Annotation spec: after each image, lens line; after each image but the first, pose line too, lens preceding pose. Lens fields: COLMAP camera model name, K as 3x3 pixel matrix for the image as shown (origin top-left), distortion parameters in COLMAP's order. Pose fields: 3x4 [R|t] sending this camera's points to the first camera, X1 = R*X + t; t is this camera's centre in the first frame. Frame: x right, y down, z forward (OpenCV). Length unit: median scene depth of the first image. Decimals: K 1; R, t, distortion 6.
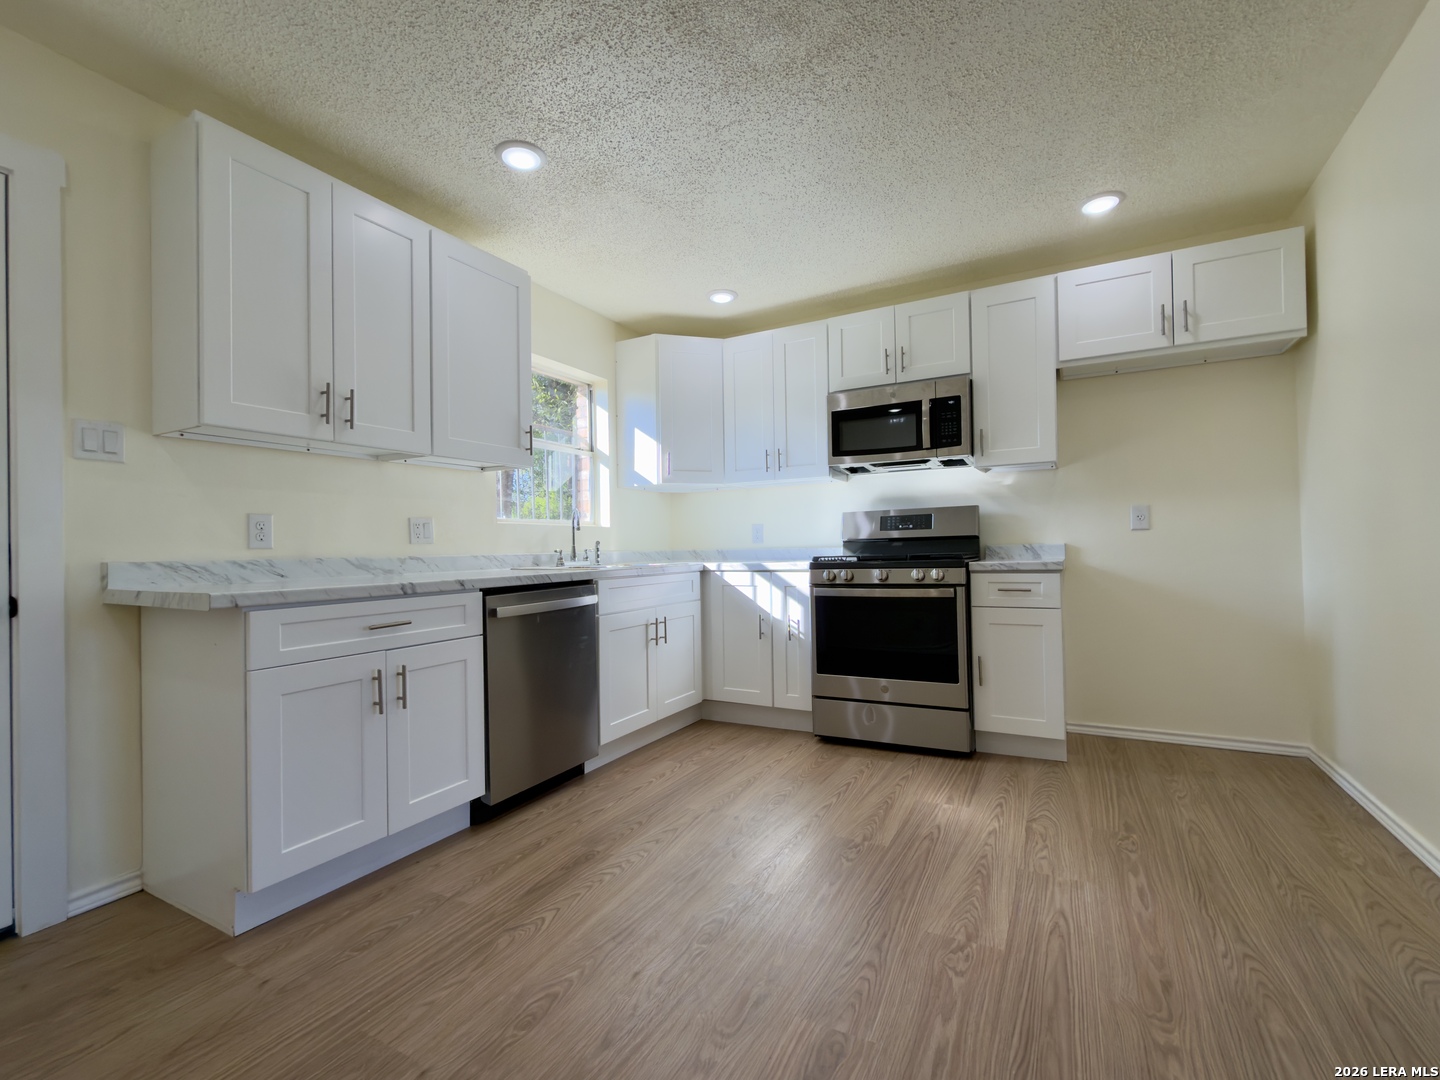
lens RADIAL K [[648.1, 0, 721.5], [0, 648.1, 534.3], [0, 0, 1]] dist [0.002141, 0.000667]
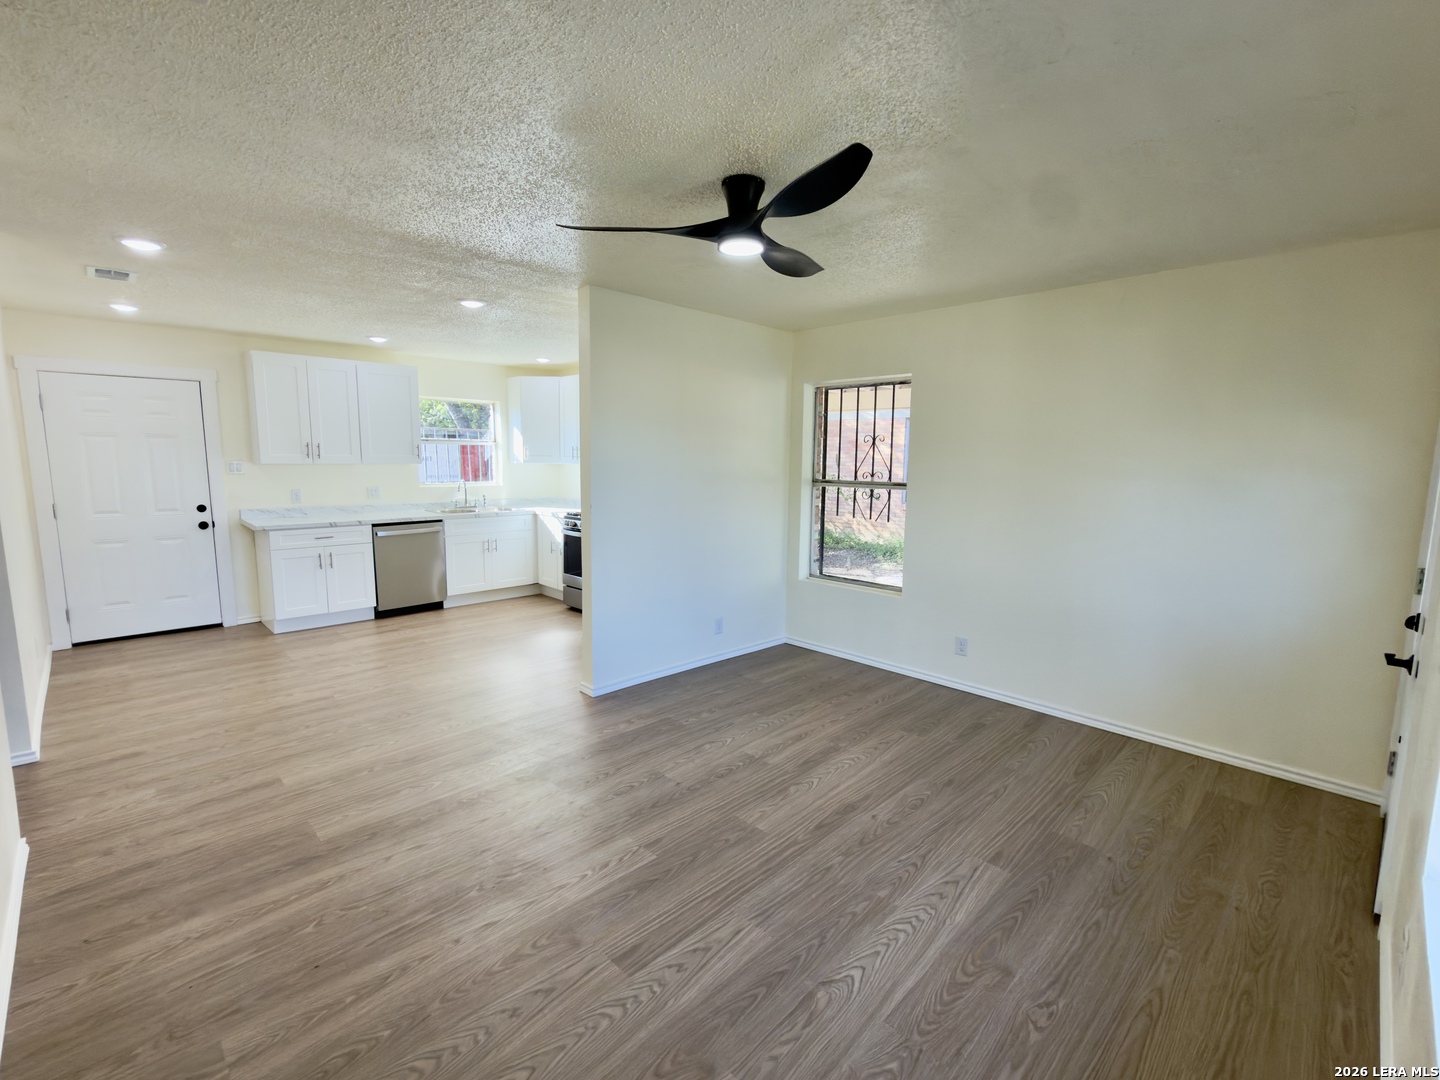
lens RADIAL K [[648.1, 0, 731.6], [0, 648.1, 538.3], [0, 0, 1]] dist [0.002141, 0.000667]
pose [[0.966498, 0.065903, -0.248069, 1.577920], [-0.027876, 0.987710, 0.153794, -0.280931], [0.255156, -0.141726, 0.956457, -1.017613]]
